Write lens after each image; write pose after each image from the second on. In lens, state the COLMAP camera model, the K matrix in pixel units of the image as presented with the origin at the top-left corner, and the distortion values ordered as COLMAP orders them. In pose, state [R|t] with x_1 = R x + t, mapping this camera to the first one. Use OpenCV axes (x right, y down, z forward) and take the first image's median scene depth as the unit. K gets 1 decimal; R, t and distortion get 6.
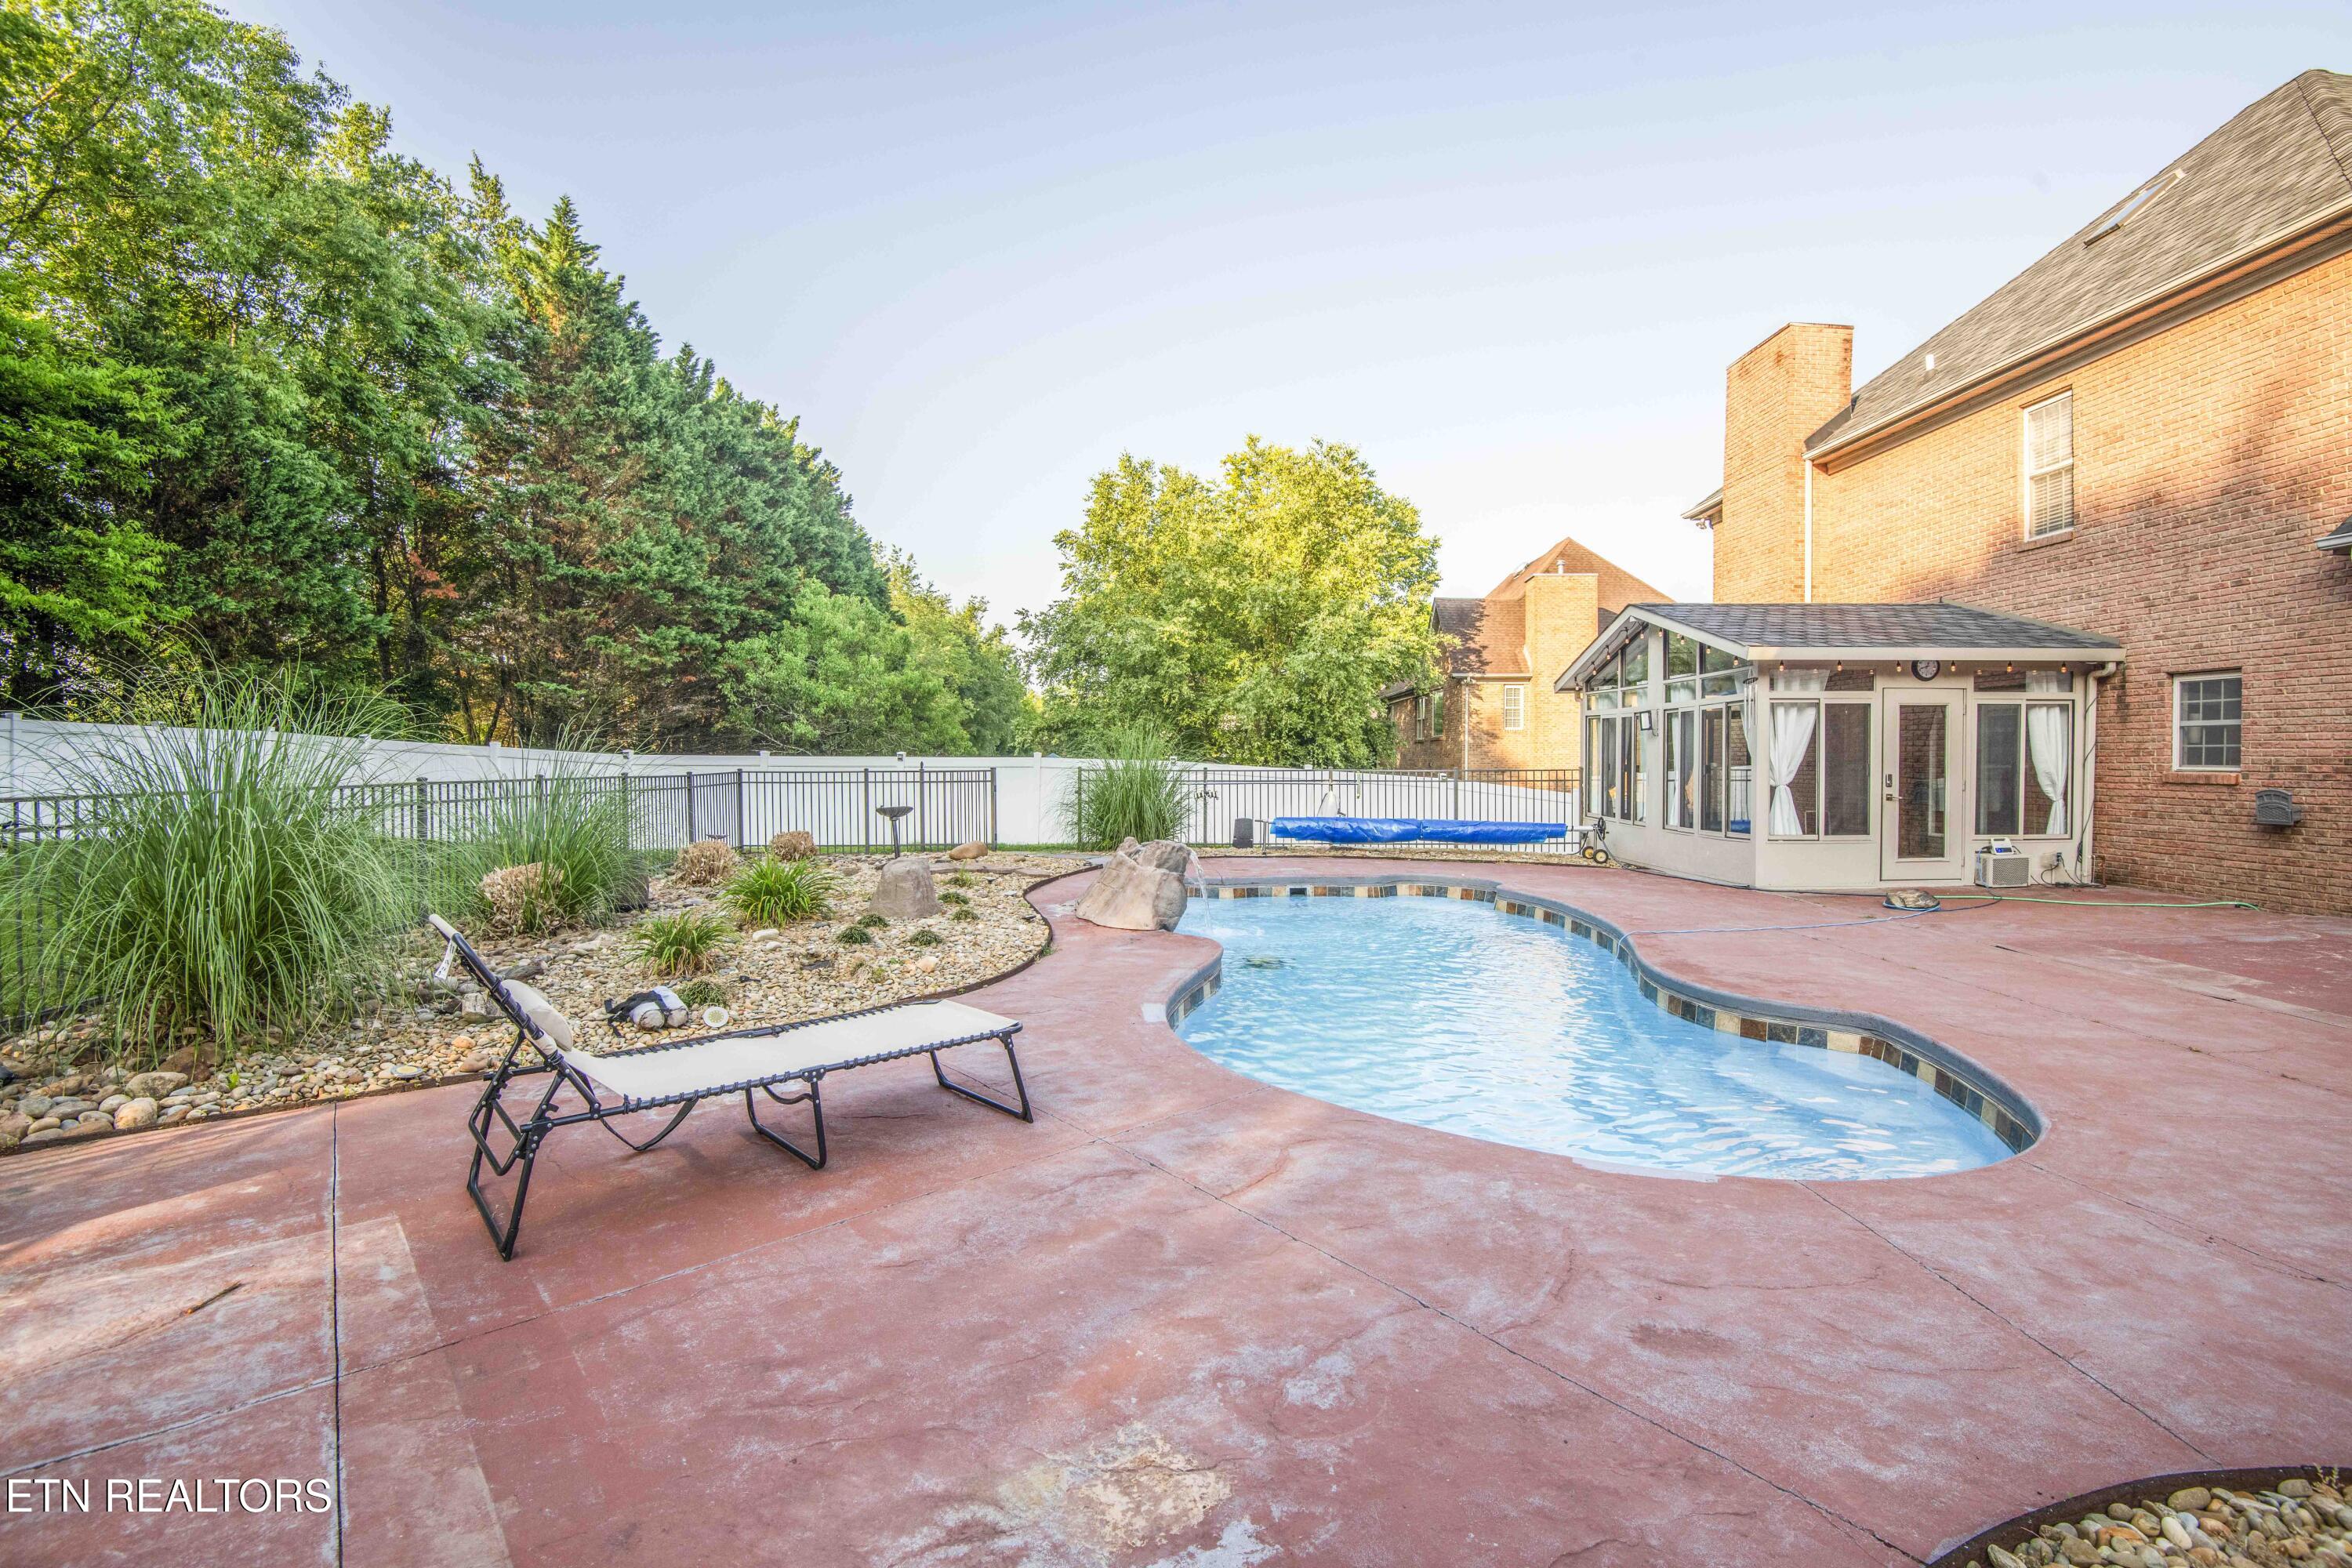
lens RADIAL K [[1101.3, 0, 1183.3], [0, 1101.3, 775.7], [0, 0, 1]] dist [0.001239, -0.028655]
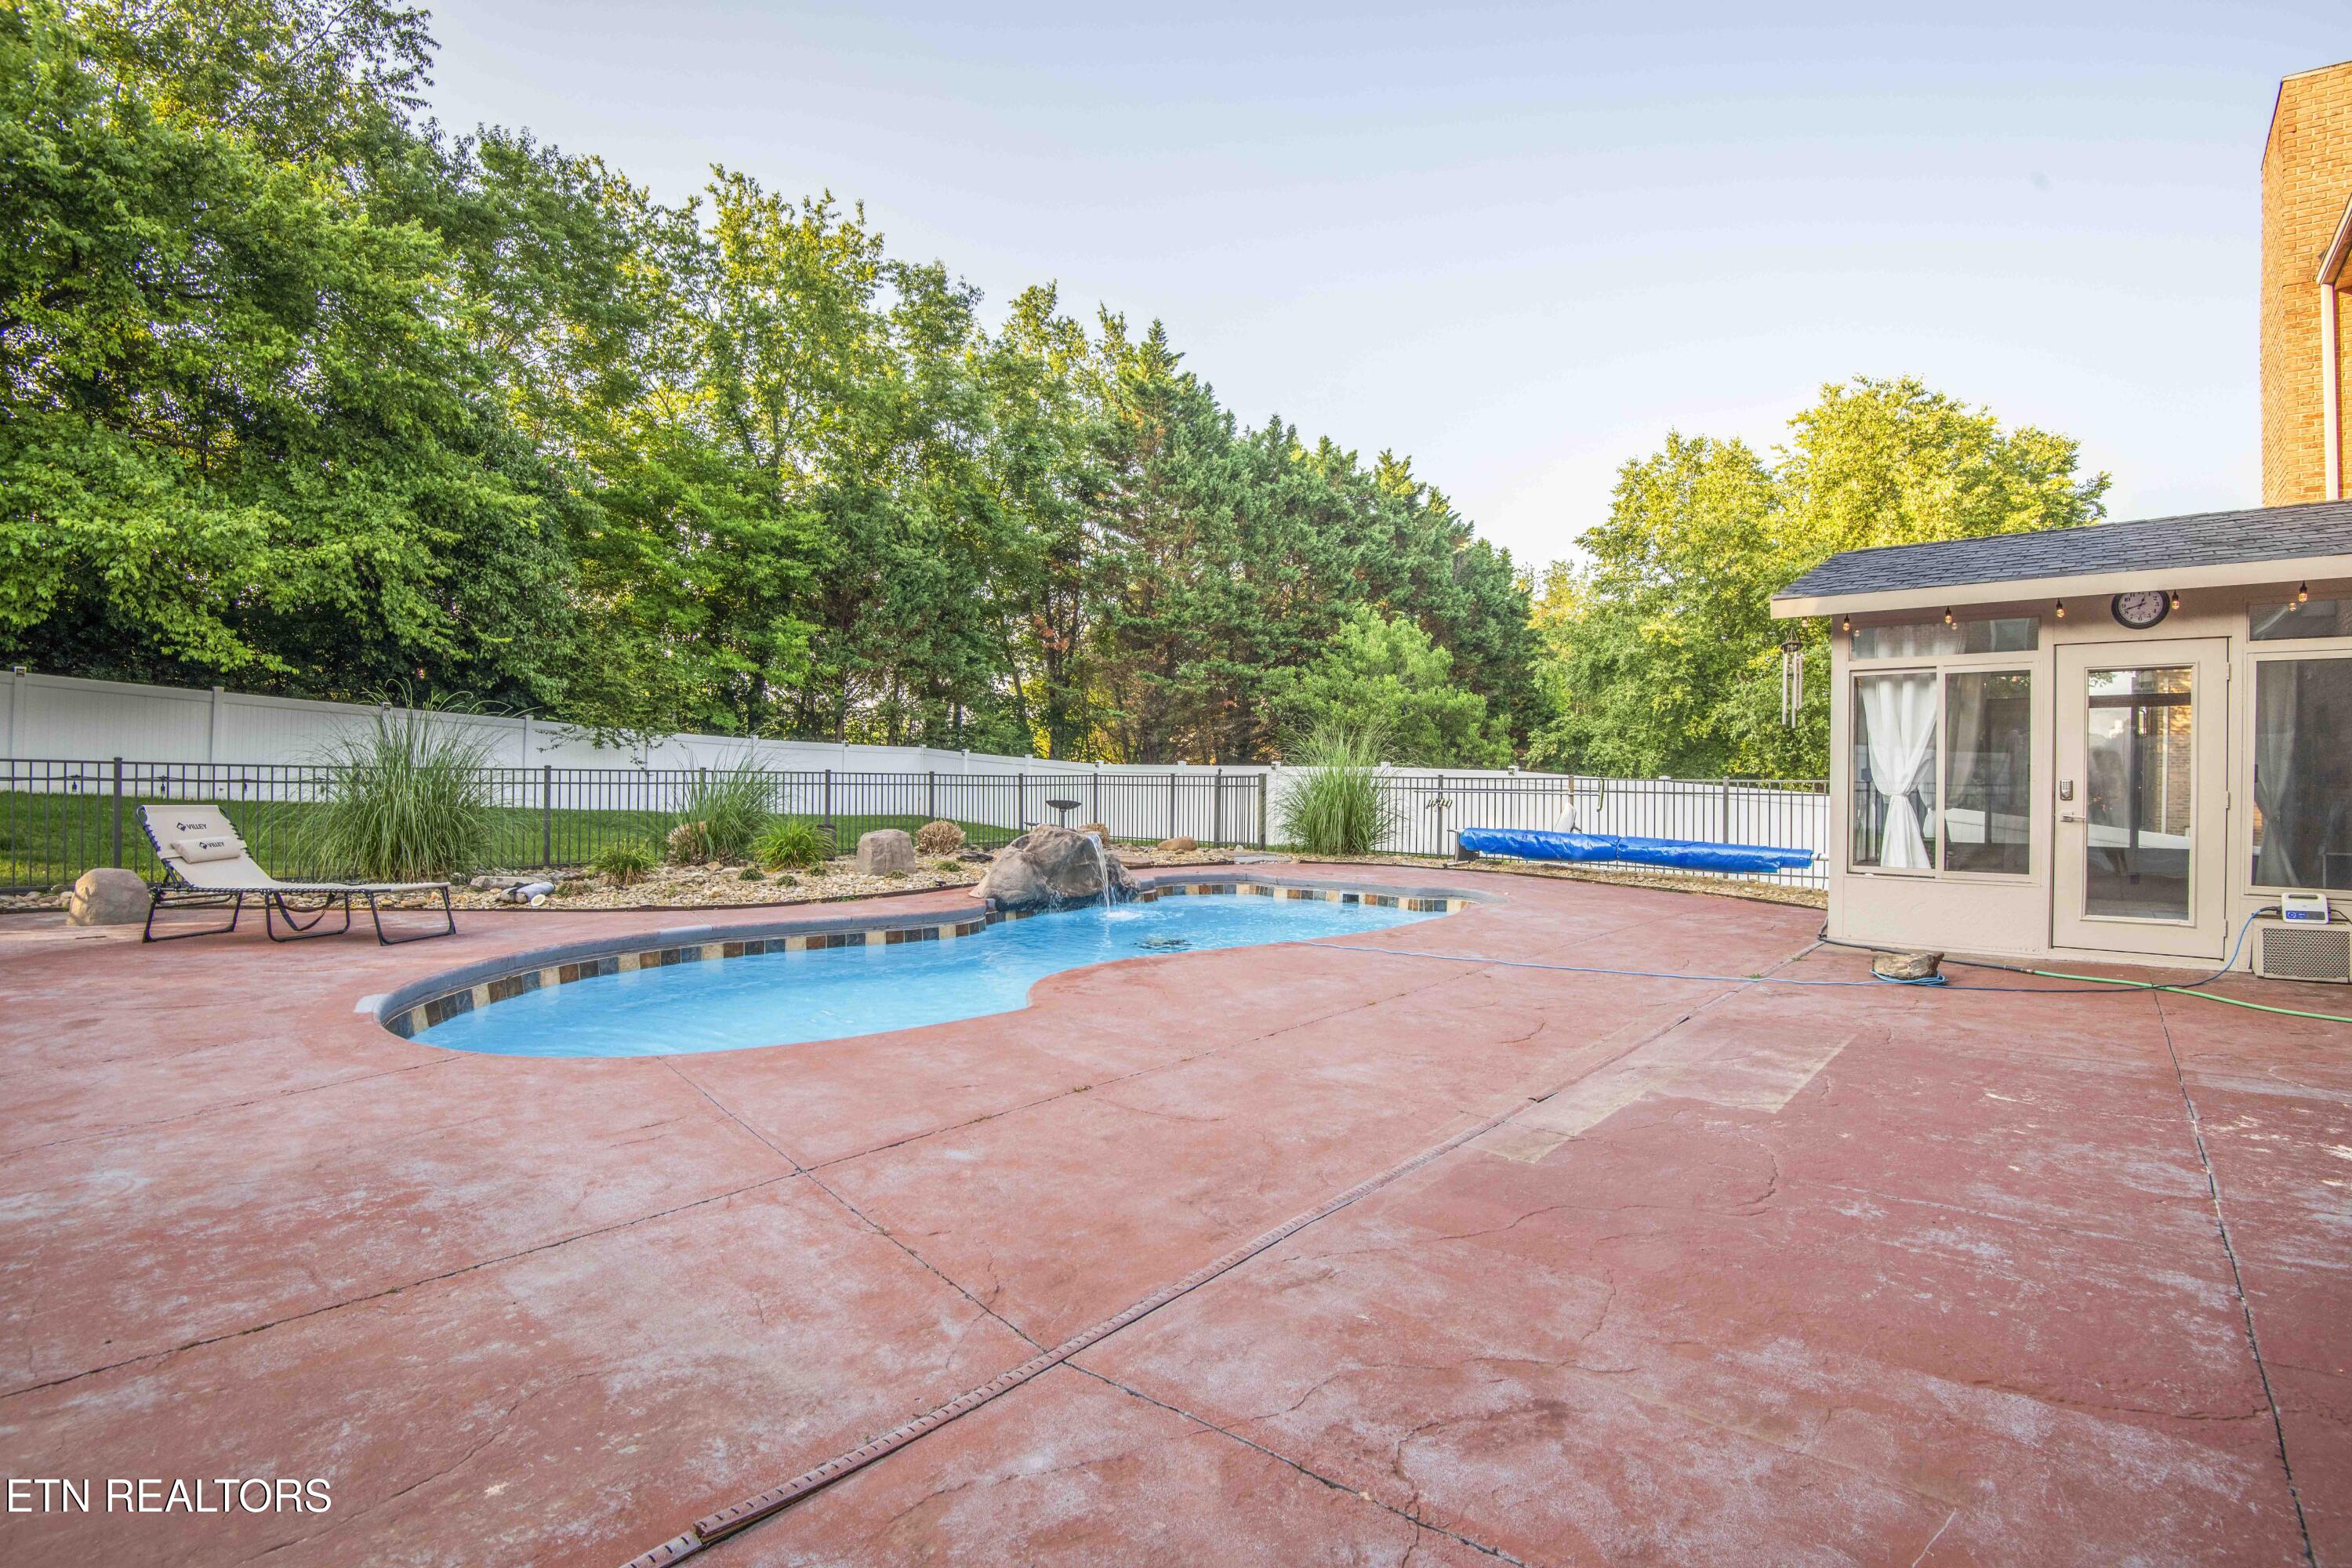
lens RADIAL K [[1090.8, 0, 1176.0], [0, 1090.8, 784.0], [0, 0, 1]] dist [0.001582, -0.015173]
pose [[0.754412, 0.012617, -0.656280, 0.505070], [-0.020783, 0.999773, -0.004670, 0.010800], [0.656072, 0.017162, 0.754503, 0.145946]]
